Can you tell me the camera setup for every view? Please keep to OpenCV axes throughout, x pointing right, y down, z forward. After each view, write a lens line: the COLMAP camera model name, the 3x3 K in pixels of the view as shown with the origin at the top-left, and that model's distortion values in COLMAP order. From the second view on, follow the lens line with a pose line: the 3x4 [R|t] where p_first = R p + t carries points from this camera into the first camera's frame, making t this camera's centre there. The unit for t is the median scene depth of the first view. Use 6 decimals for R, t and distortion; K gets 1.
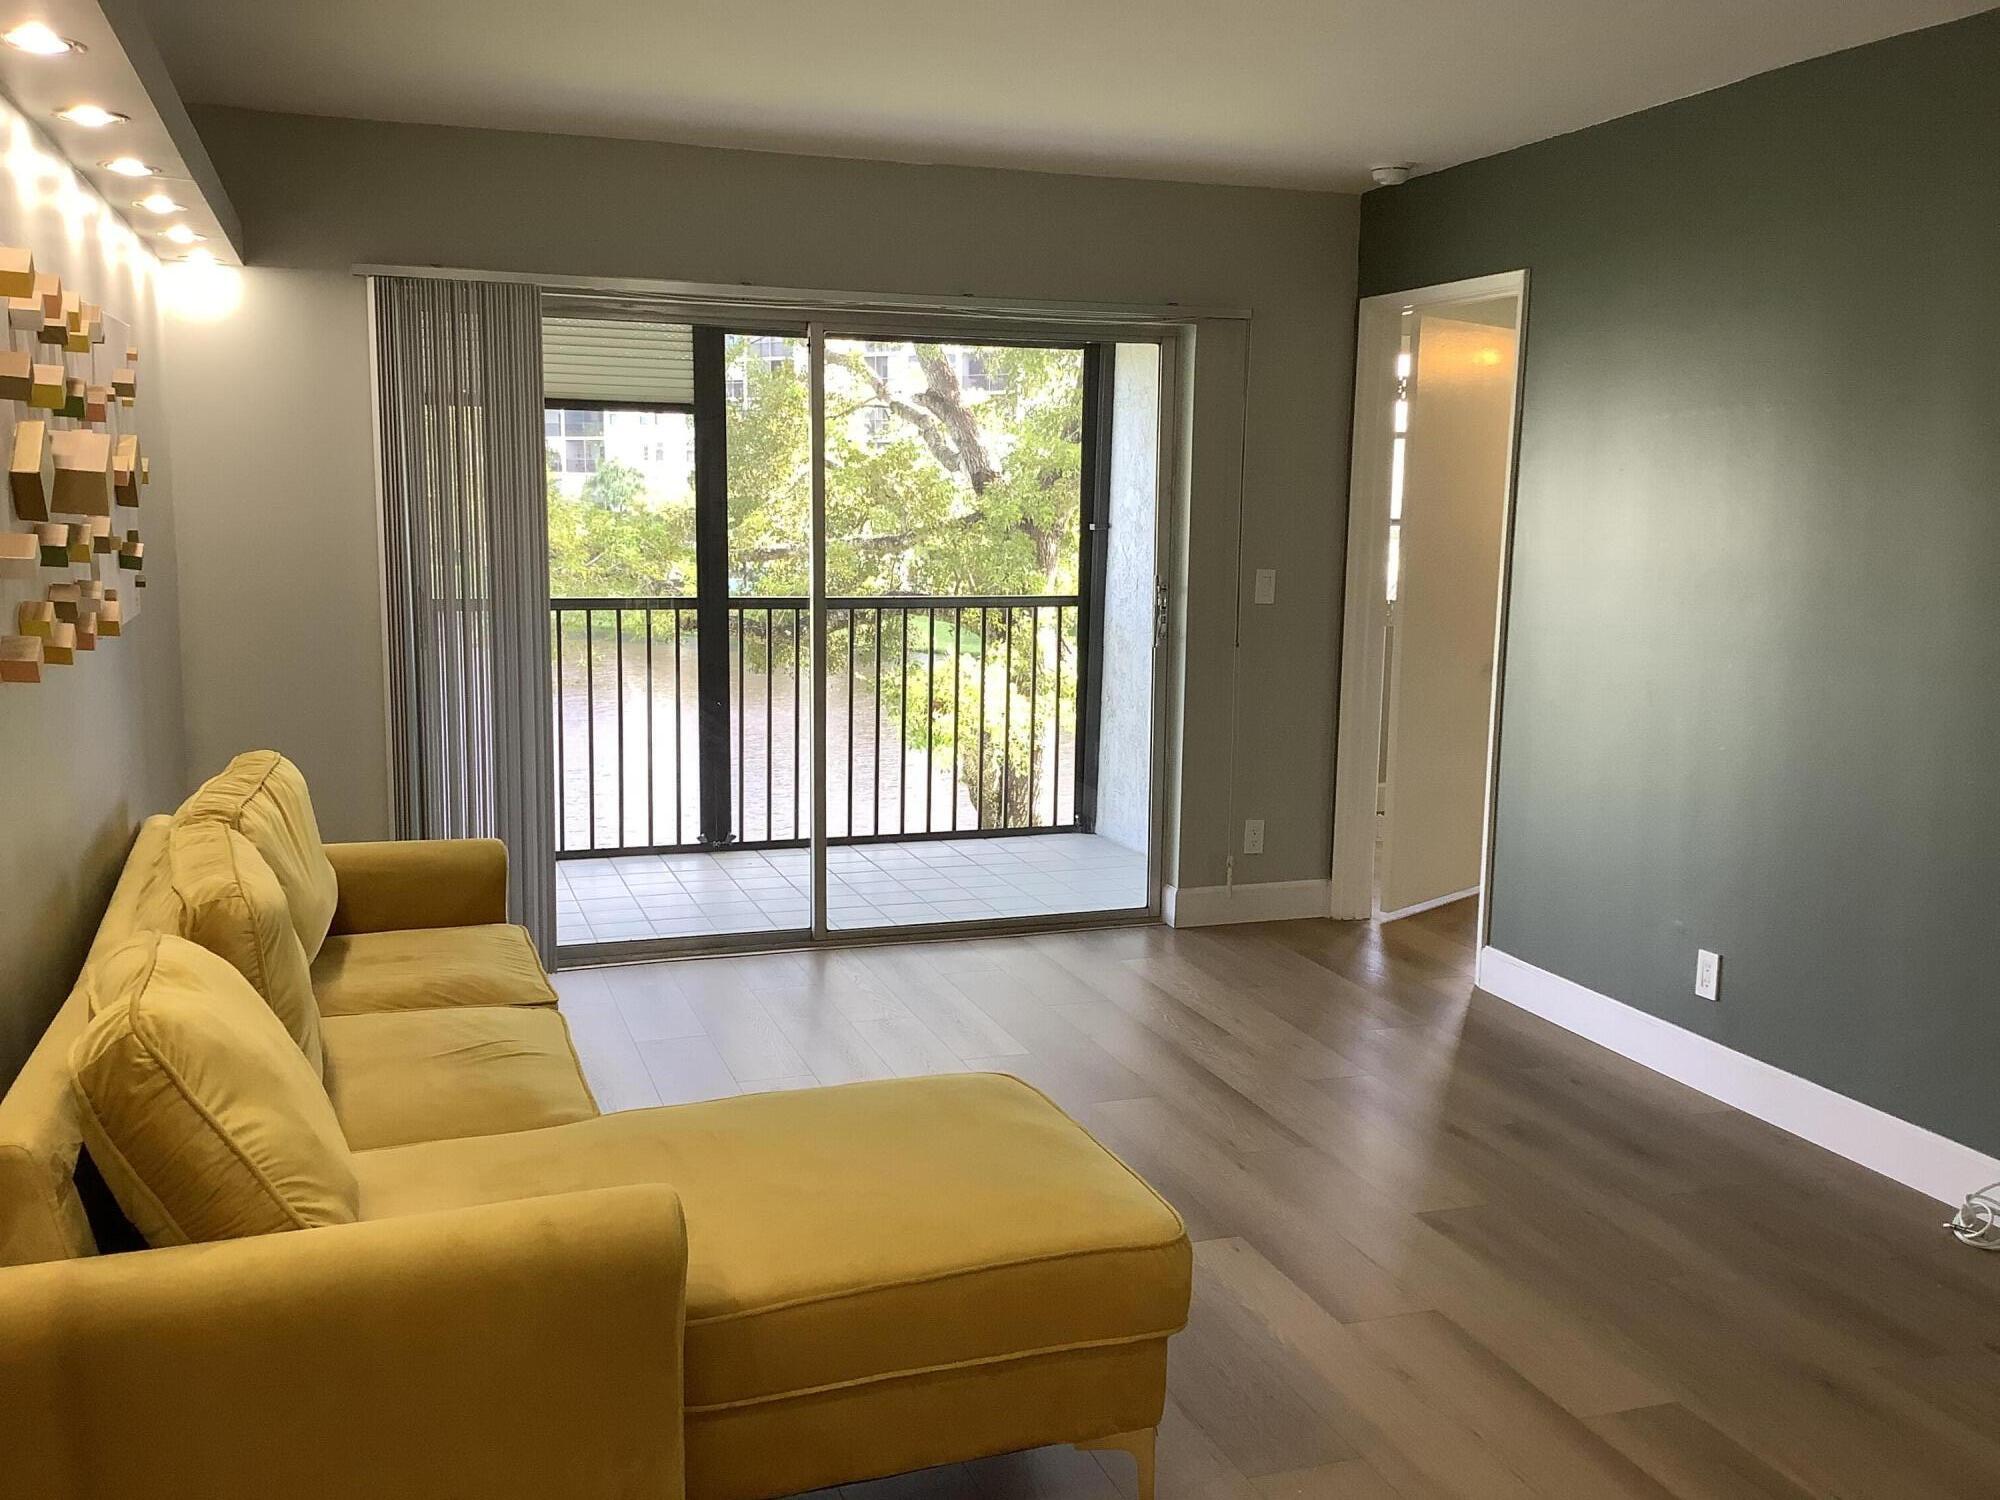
lens RADIAL K [[1800.6, 0, 990.4], [0, 1800.6, 757.1], [0, 0, 1]] dist [0.110235, -0.156800]
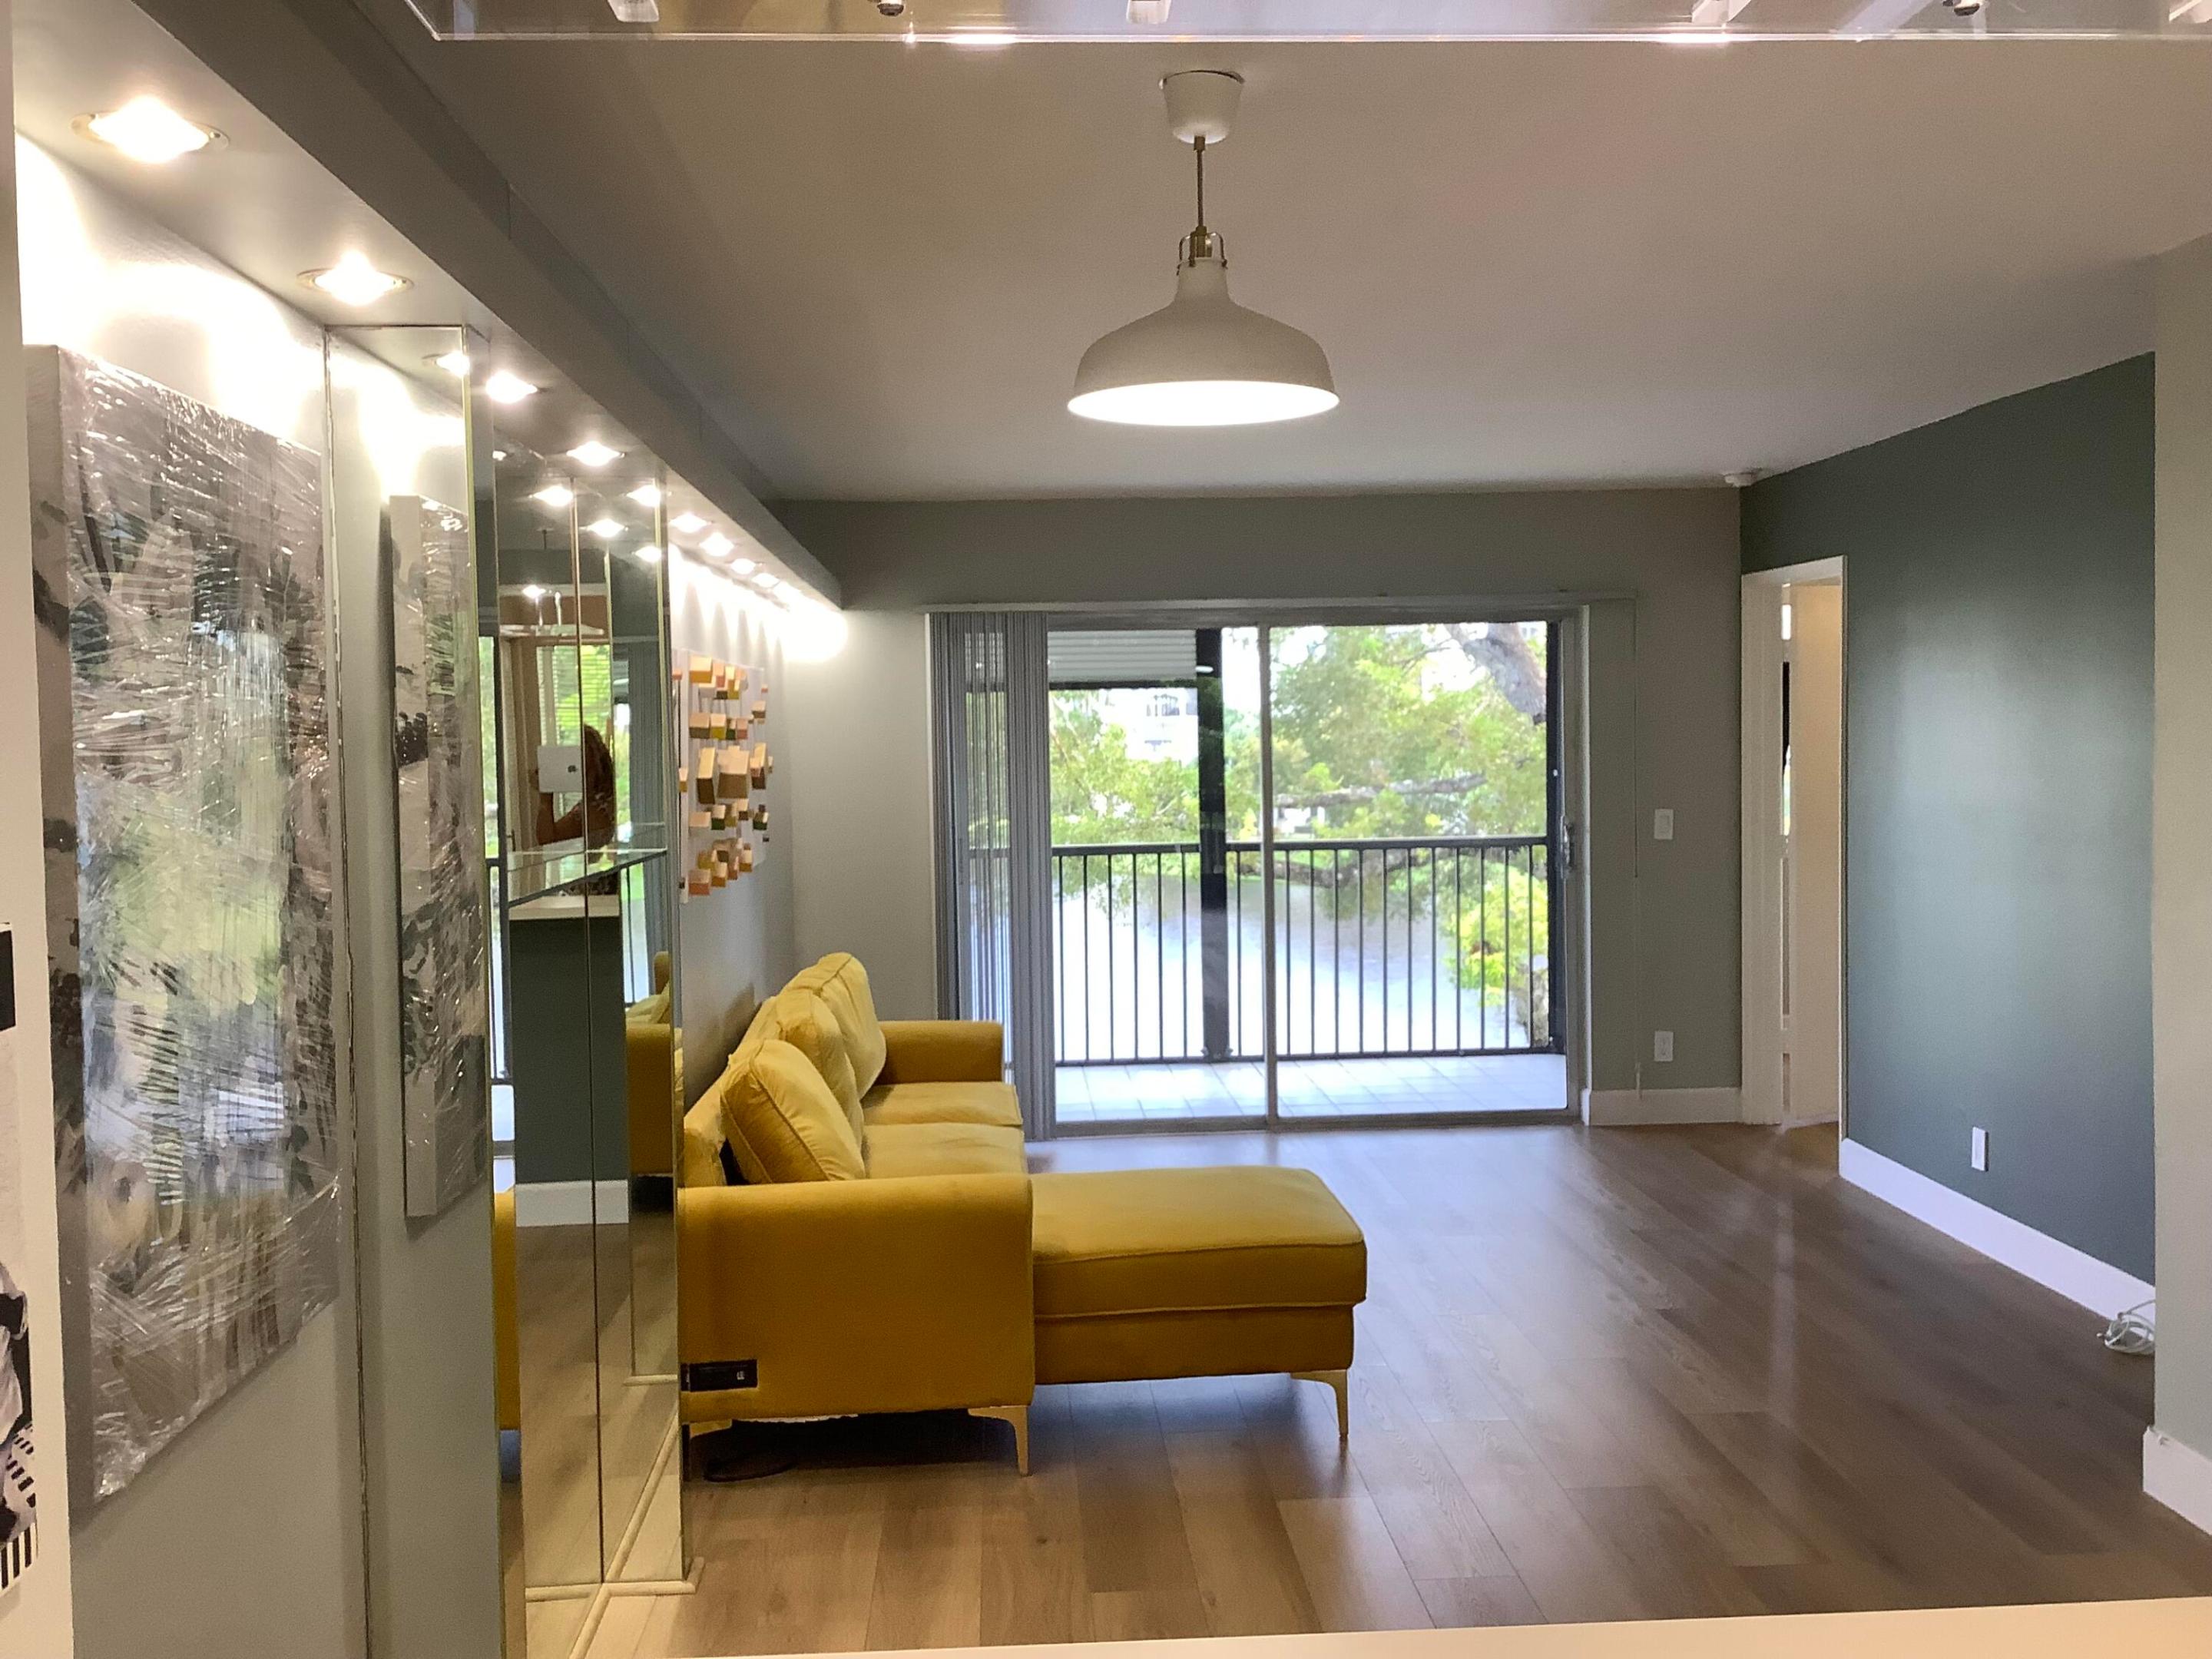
lens RADIAL K [[1991.4, 0, 1095.4], [0, 1991.4, 837.4], [0, 0, 1]] dist [0.110235, -0.156800]
pose [[0.962113, -0.016985, -0.272123, 0.238624], [-0.008100, 0.995837, -0.090794, 0.049283], [0.272532, 0.089559, 0.957970, -0.489746]]
